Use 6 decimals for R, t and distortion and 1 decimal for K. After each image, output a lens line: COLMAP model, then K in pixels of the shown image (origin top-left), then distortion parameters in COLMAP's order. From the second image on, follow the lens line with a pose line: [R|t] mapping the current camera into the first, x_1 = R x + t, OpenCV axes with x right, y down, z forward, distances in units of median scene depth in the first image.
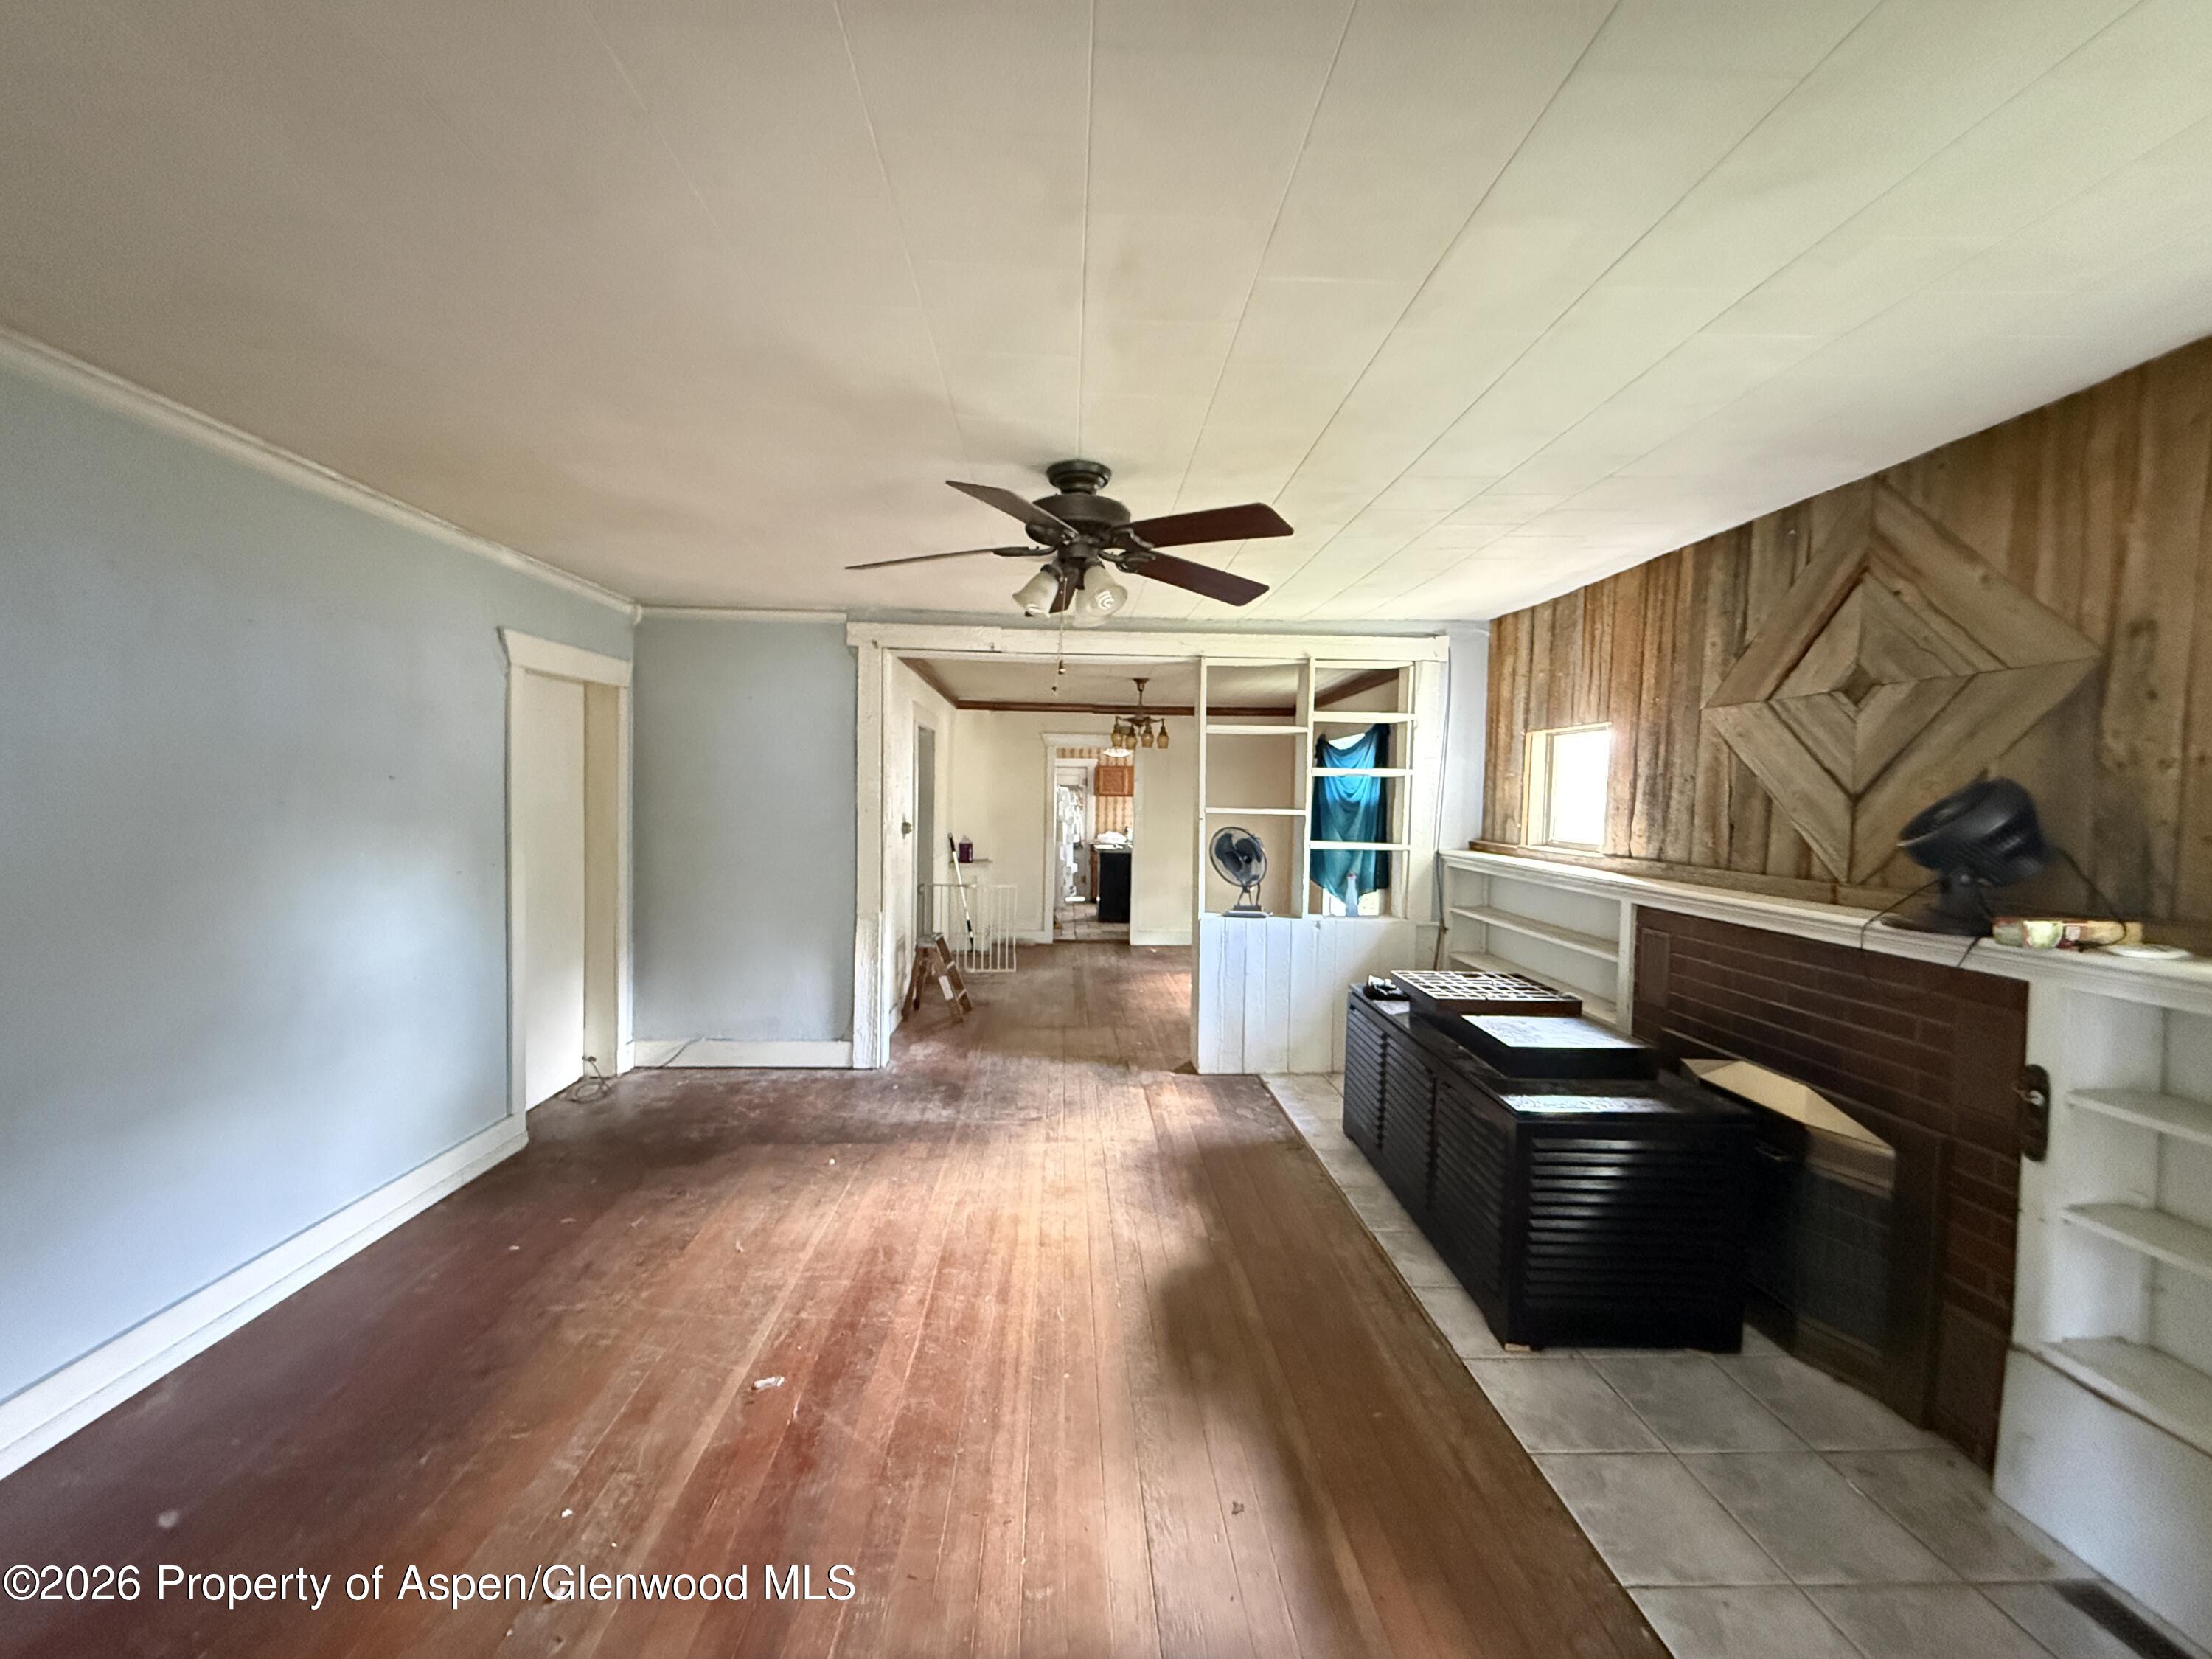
lens RADIAL K [[881.2, 0, 1096.8], [0, 881.2, 834.2], [0, 0, 1]] dist [0.000704, -0.000260]
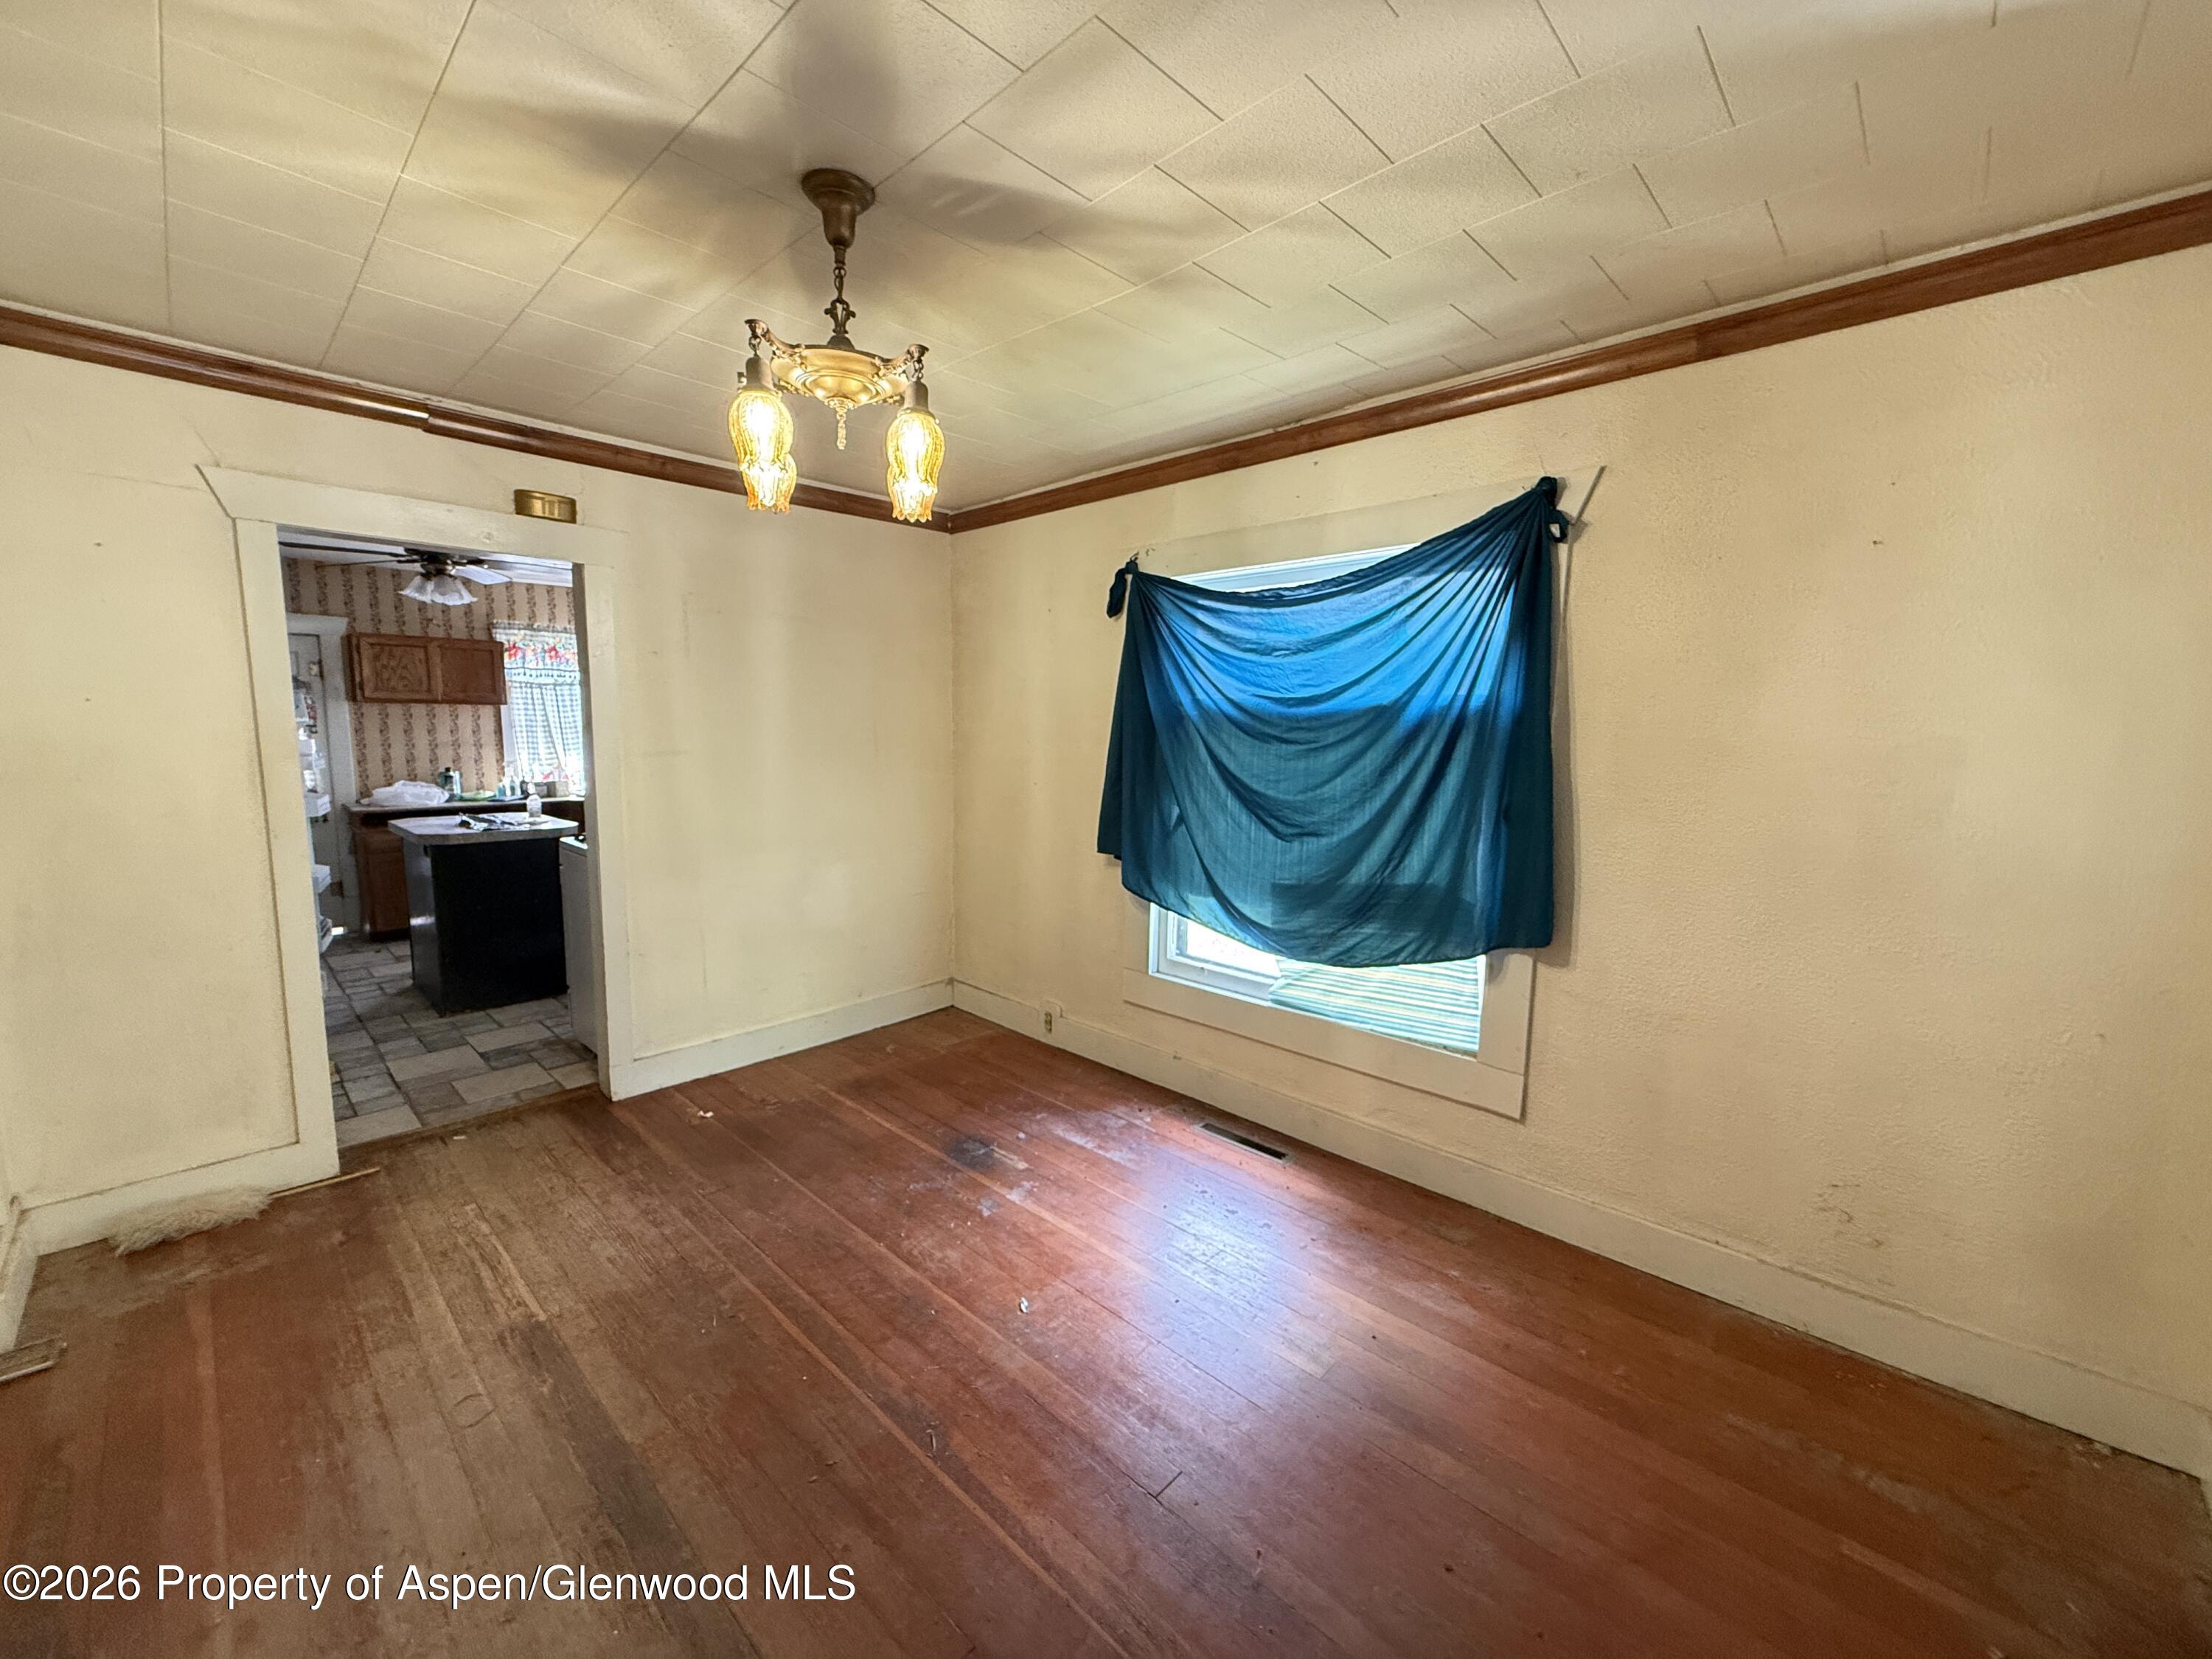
lens RADIAL K [[881.2, 0, 1108.9], [0, 881.2, 834.6], [0, 0, 1]] dist [0.000704, -0.000260]
pose [[0.720150, -0.098525, 0.686787, -0.158907], [0.027368, 0.993130, 0.113774, -0.071283], [-0.693279, -0.063138, 0.717899, 1.614705]]
